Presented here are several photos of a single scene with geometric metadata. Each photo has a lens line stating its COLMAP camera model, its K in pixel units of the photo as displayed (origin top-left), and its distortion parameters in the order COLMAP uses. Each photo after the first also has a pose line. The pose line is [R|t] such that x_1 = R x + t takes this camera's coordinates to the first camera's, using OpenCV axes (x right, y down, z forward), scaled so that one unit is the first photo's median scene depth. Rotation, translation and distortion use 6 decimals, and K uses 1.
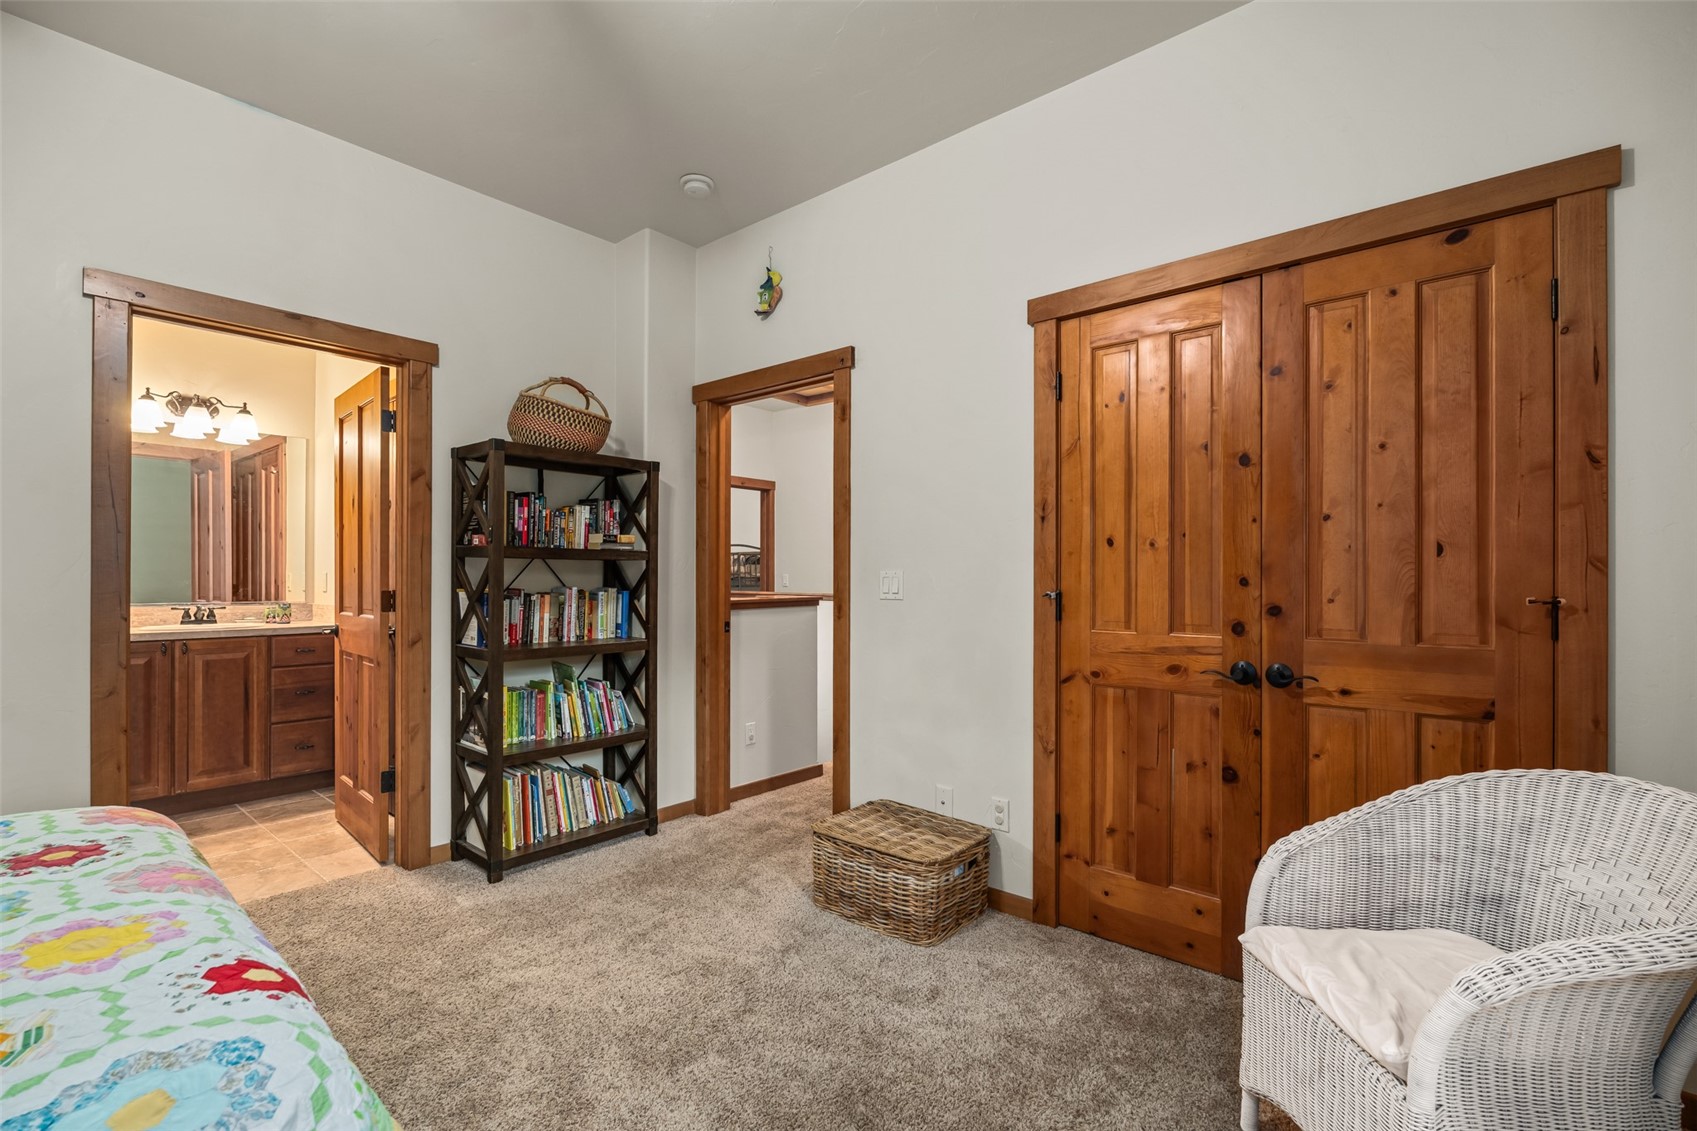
lens RADIAL K [[767.5, 0, 846.1], [0, 767.5, 573.5], [0, 0, 1]] dist [0.000147, 0.000027]
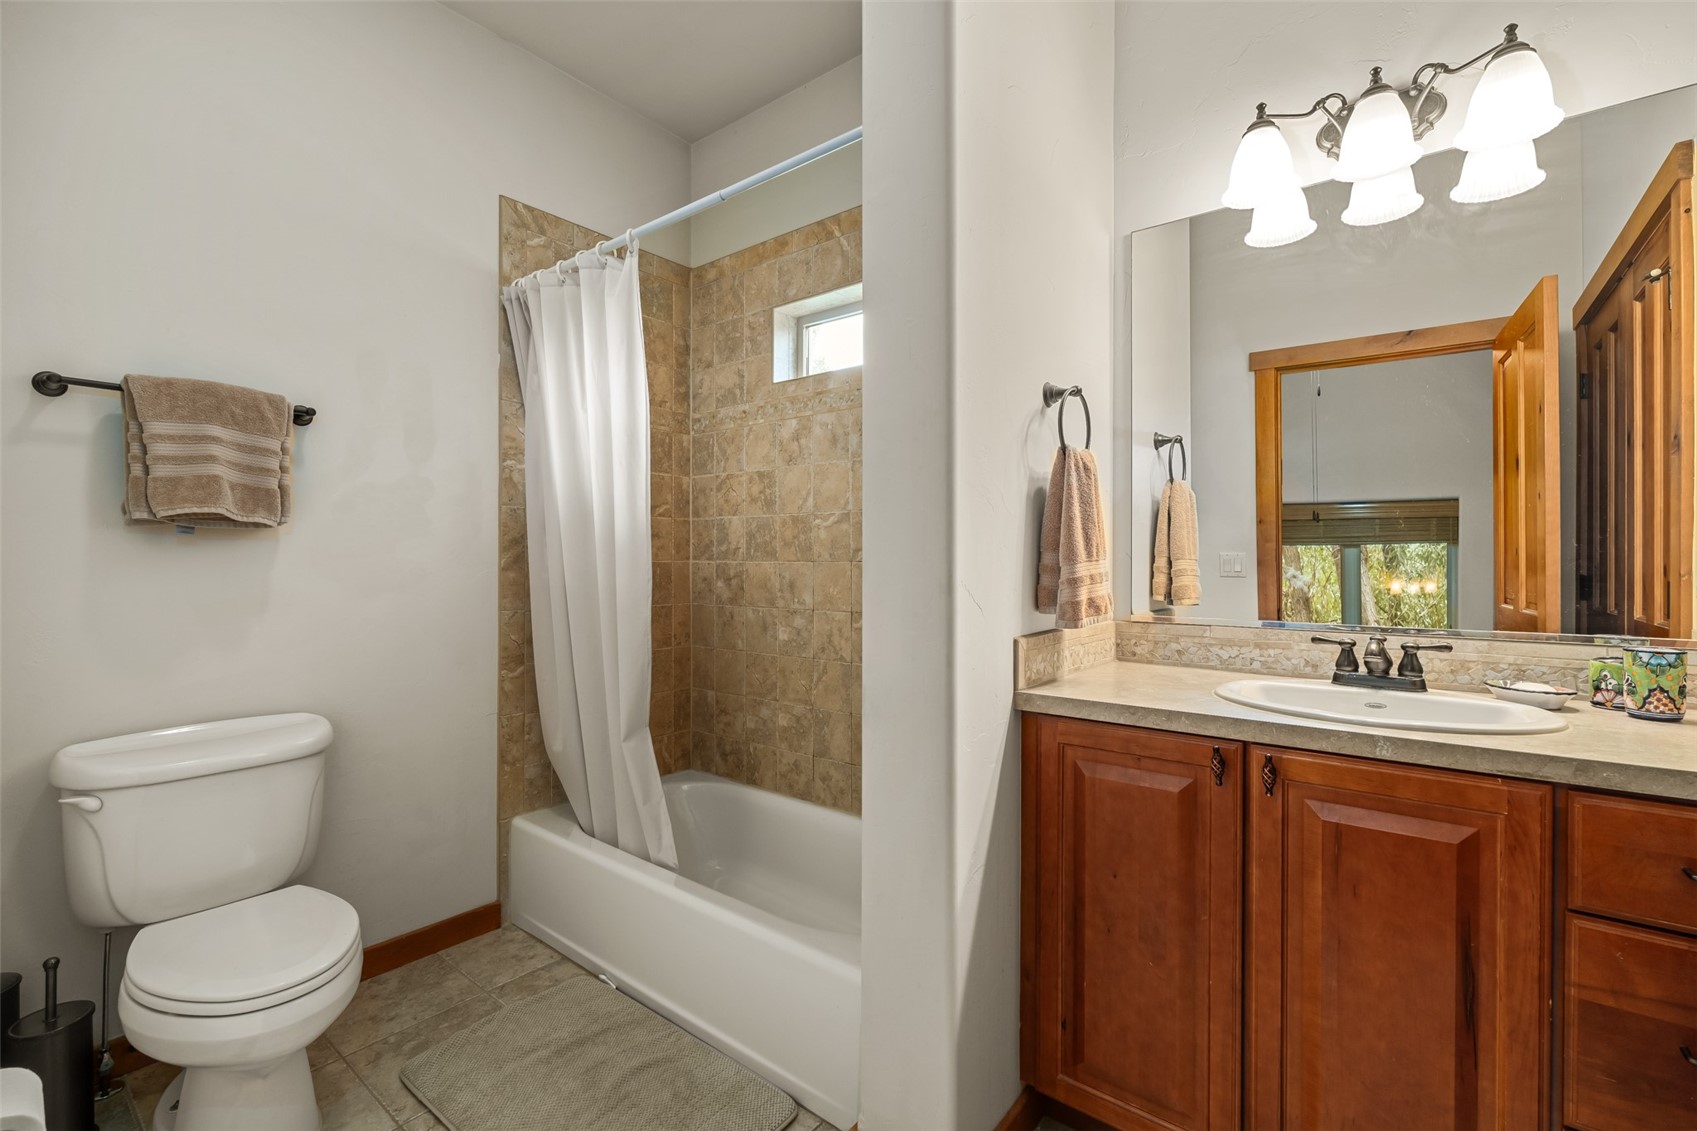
lens RADIAL K [[742.9, 0, 848.5], [0, 742.9, 565.5], [0, 0, 1]] dist [-0.002939, -0.000009]
pose [[0.049304, 0.011666, -0.998716, -0.514138], [0.006687, 0.999906, 0.012010, 0.001749], [0.998761, -0.007270, 0.049221, 0.748561]]
